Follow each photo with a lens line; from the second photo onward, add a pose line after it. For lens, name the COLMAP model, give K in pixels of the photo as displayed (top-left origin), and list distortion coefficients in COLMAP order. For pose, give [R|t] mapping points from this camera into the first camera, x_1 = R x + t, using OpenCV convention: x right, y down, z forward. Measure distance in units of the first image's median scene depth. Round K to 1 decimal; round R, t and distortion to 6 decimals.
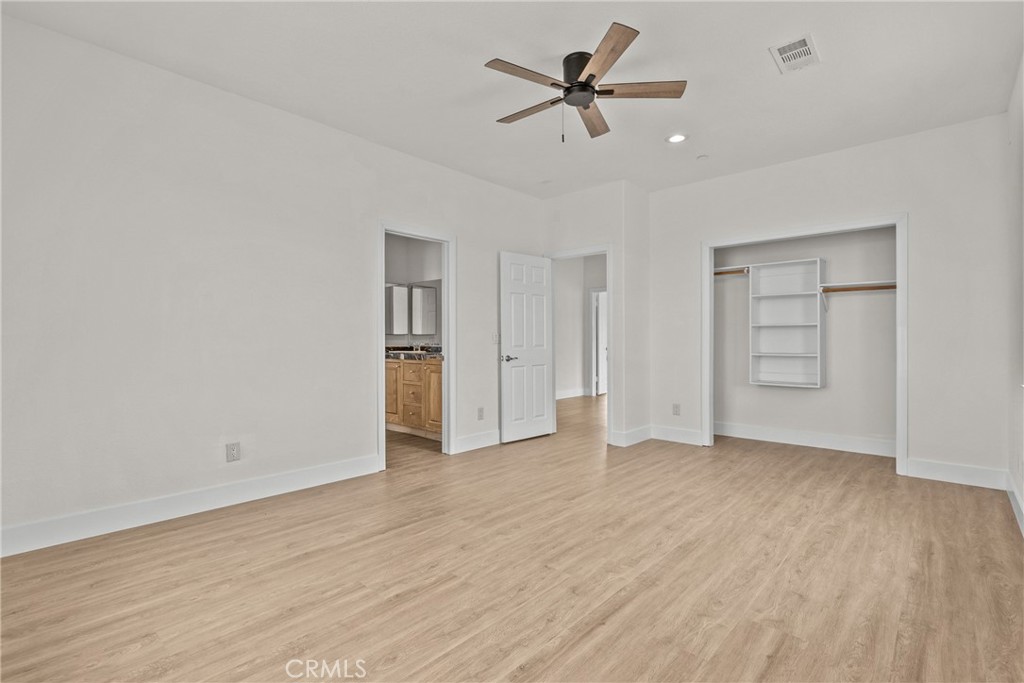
lens RADIAL K [[471.7, 0, 508.1], [0, 471.7, 341.6], [0, 0, 1]] dist [-0.000428, 0.001448]
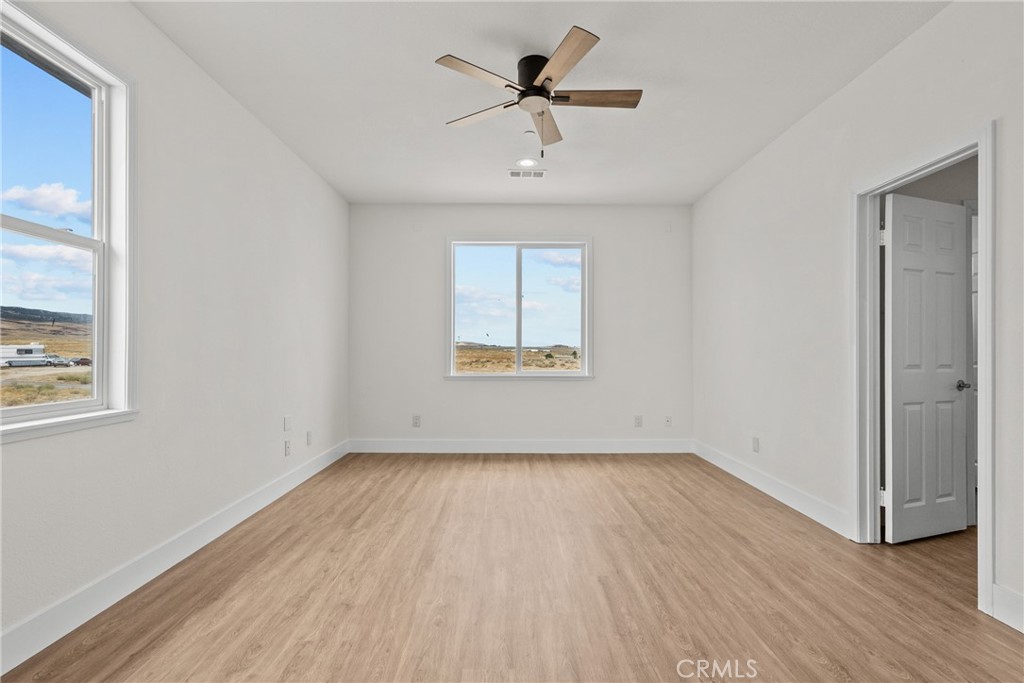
lens RADIAL K [[471.7, 0, 512.7], [0, 471.7, 349.2], [0, 0, 1]] dist [-0.000428, 0.001448]
pose [[-0.719046, -0.003048, -0.694956, 0.948679], [-0.001223, 0.999994, -0.003120, -0.016899], [0.694962, -0.001394, -0.719046, 1.854822]]
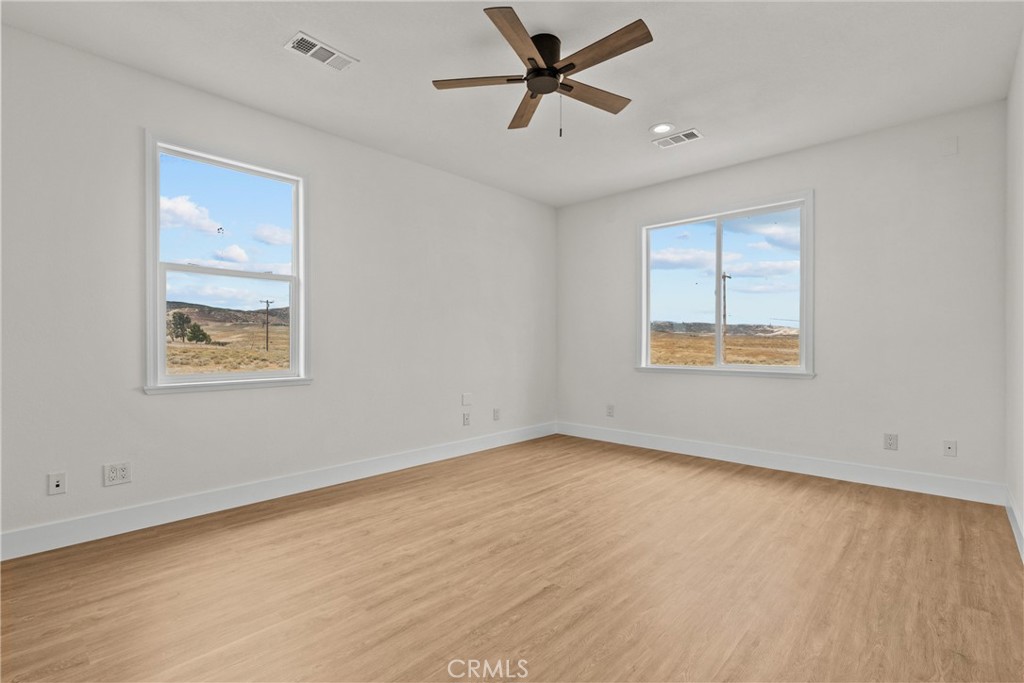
lens RADIAL K [[471.7, 0, 520.4], [0, 471.7, 342.3], [0, 0, 1]] dist [-0.000428, 0.001448]
pose [[-0.999822, 0.002647, -0.018706, 0.239660], [0.002693, 0.999993, -0.002439, -0.006881], [0.018699, -0.002489, -0.999822, 2.159926]]
